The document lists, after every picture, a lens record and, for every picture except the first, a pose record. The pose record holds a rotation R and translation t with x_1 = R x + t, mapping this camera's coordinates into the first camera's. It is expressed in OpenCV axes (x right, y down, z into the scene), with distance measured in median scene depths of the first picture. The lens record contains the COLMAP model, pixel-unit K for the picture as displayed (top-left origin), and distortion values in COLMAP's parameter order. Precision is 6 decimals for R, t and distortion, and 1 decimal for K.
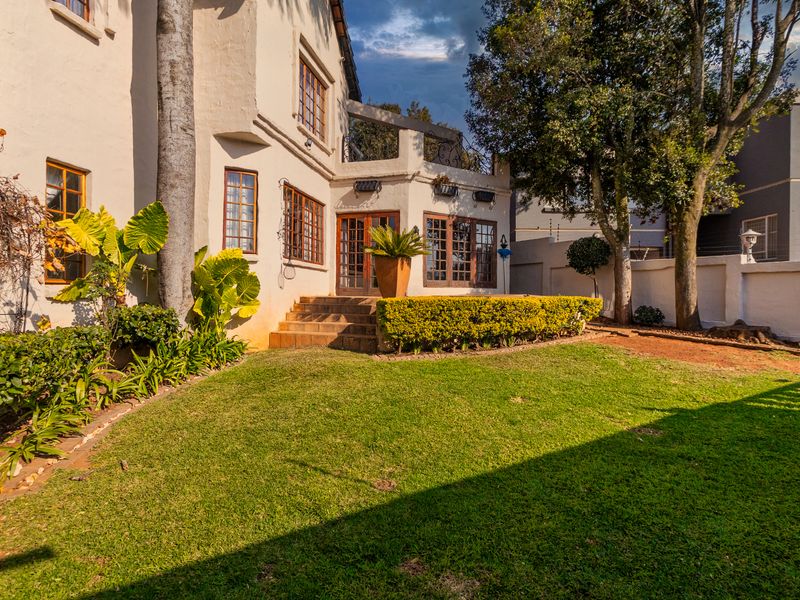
lens RADIAL K [[418.7, 0, 393.6], [0, 418.7, 296.7], [0, 0, 1]] dist [0.001870, 0.002263]
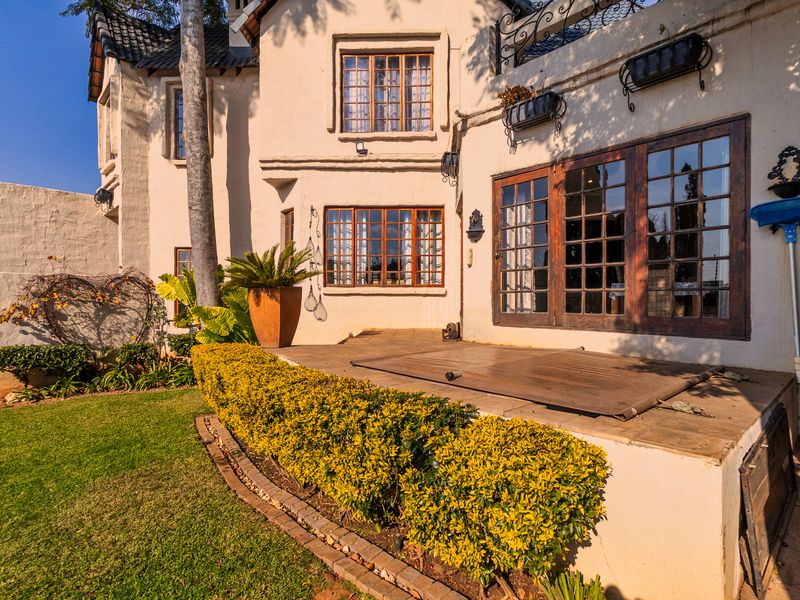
lens RADIAL K [[418.7, 0, 389.6], [0, 418.7, 297.3], [0, 0, 1]] dist [0.001870, 0.002263]
pose [[0.183188, -0.007794, -0.983047, 0.549850], [-0.004634, 0.999951, -0.008791, -0.052007], [0.983067, 0.006166, 0.183143, 0.781899]]
